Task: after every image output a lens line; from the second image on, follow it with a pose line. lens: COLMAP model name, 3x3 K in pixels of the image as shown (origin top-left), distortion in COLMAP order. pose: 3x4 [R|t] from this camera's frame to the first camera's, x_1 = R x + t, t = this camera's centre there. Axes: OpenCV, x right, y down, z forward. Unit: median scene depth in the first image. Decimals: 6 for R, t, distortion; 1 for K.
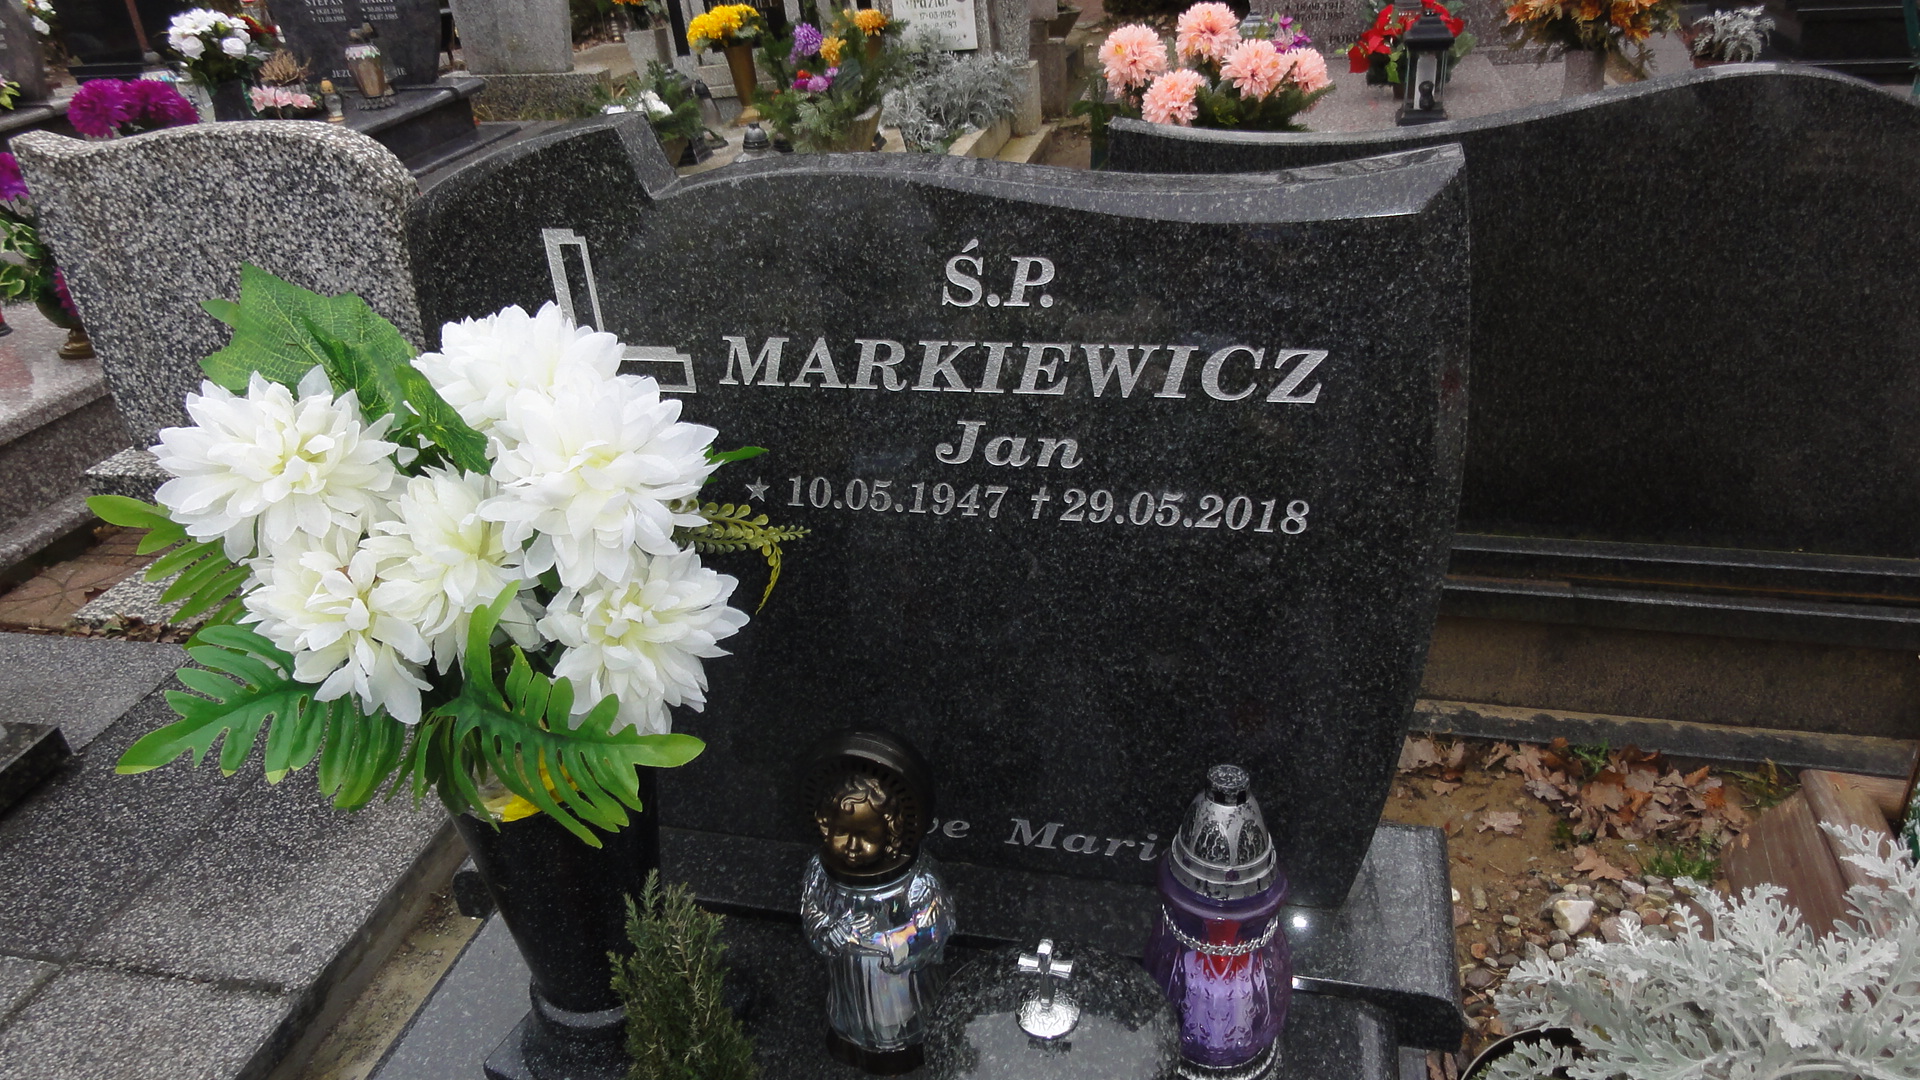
lens RADIAL K [[1415.9, 0, 954.9], [0, 1415.9, 535.9], [0, 0, 1]] dist [-0.007047, -0.004909]
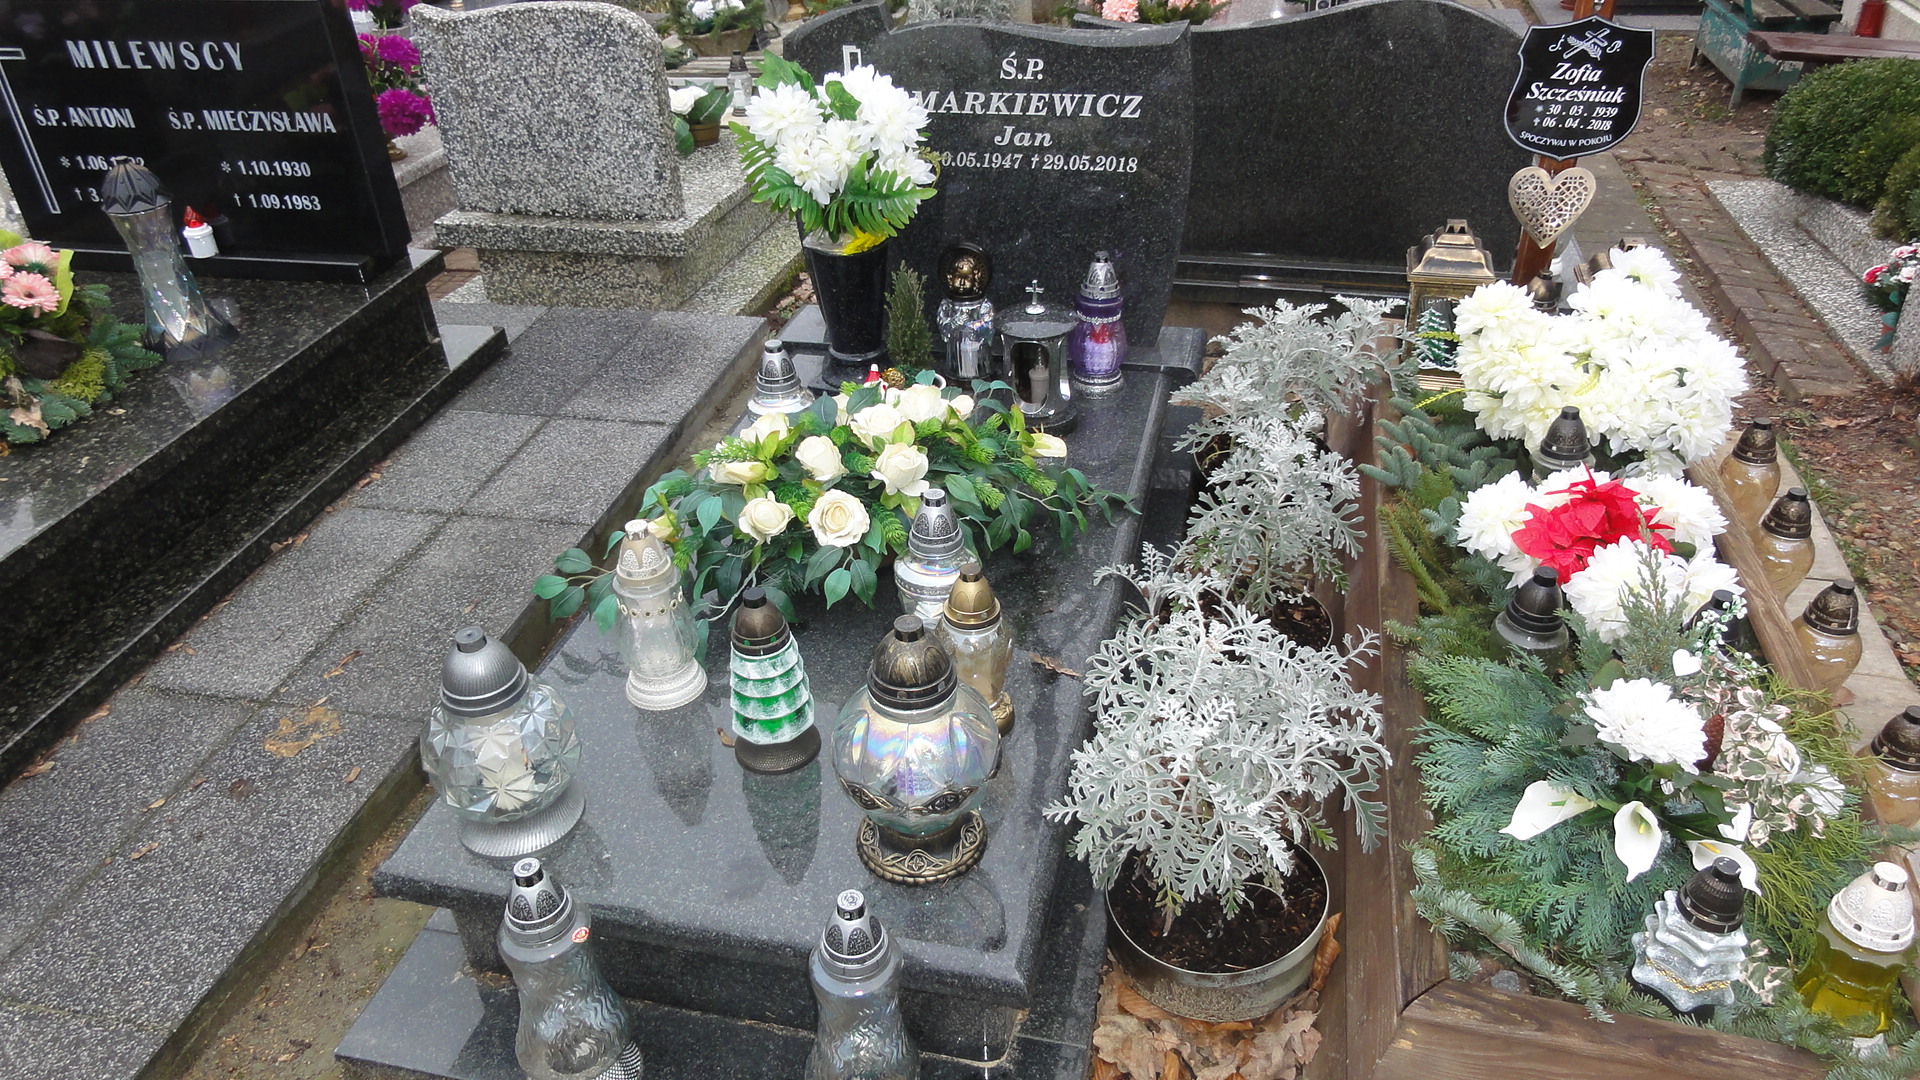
lens RADIAL K [[1415.9, 0, 965.2], [0, 1415.9, 545.6], [0, 0, 1]] dist [-0.007047, -0.004909]
pose [[0.999446, 0.020747, 0.026031, -0.119163], [-0.022379, 0.997695, 0.064062, 0.514081], [-0.024642, -0.064609, 0.997606, -1.607752]]
